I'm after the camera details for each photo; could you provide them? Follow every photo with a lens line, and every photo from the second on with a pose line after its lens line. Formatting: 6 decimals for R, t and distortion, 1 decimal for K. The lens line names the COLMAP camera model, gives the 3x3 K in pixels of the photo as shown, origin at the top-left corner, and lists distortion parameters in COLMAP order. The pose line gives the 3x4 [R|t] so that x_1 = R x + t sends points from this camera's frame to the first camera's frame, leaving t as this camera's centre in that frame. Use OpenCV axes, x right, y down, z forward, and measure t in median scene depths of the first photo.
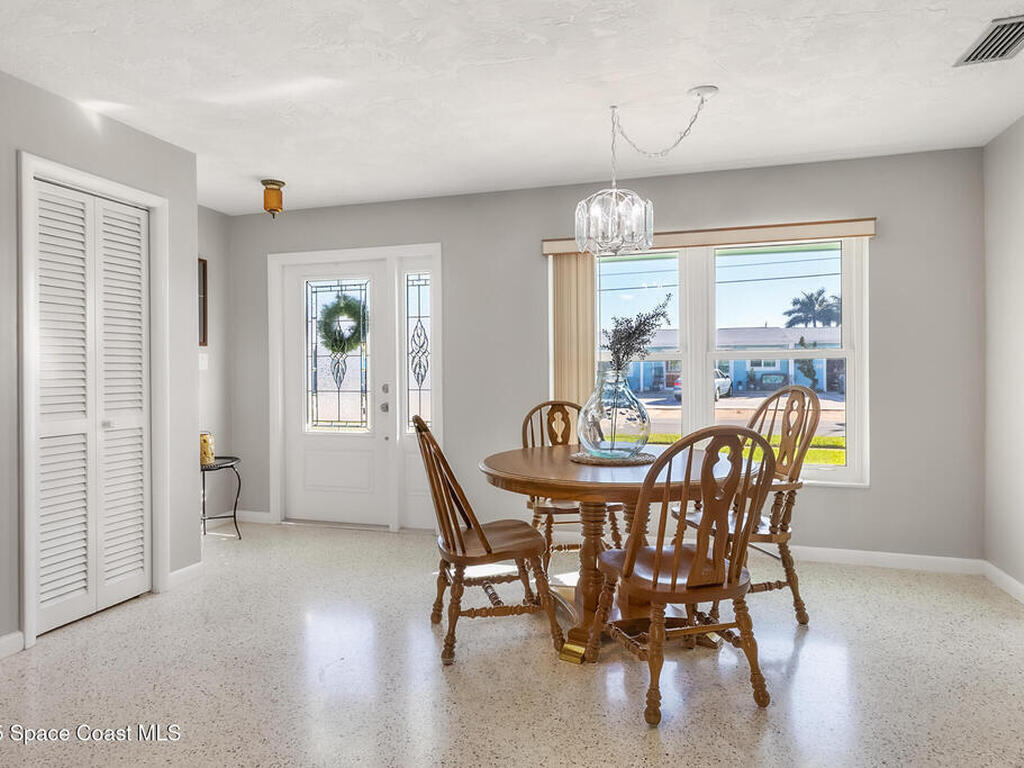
lens RADIAL K [[599.2, 0, 512.2], [0, 599.2, 379.9], [0, 0, 1]] dist [0.002777, 0.001187]
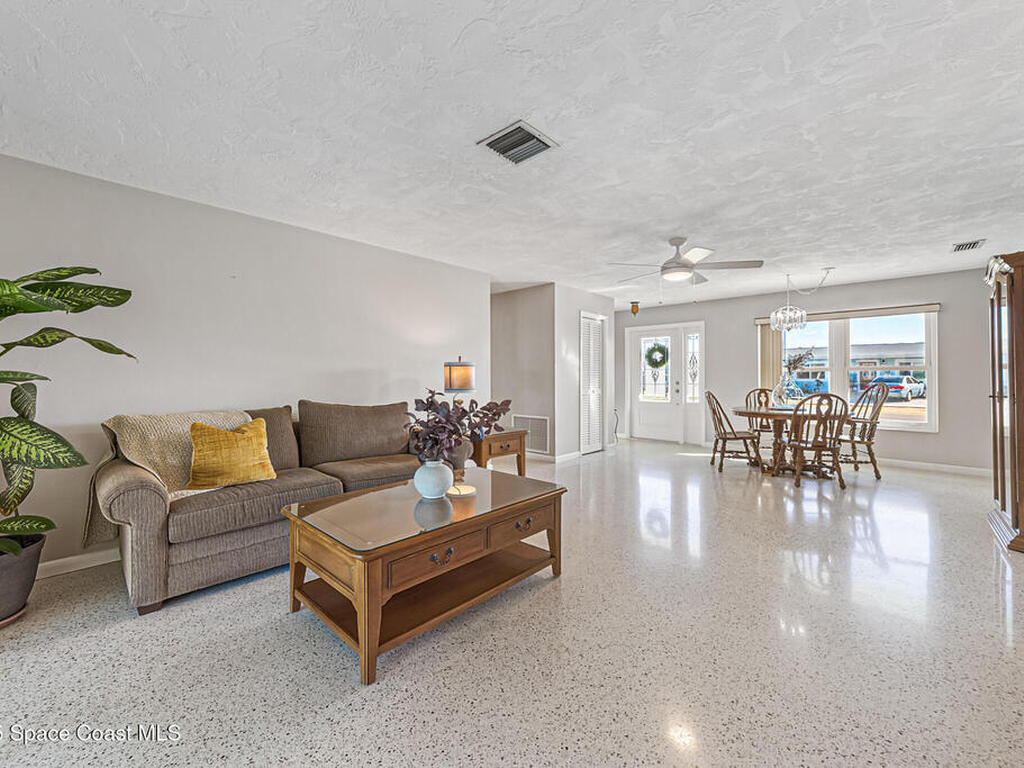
lens RADIAL K [[427.2, 0, 509.5], [0, 427.2, 375.6], [0, 0, 1]] dist [0.001781, -0.000074]
pose [[0.898190, 0.004485, -0.439584, -0.073963], [-0.011617, 0.999841, -0.013536, 0.016427], [0.439453, 0.017264, 0.898100, -0.880340]]
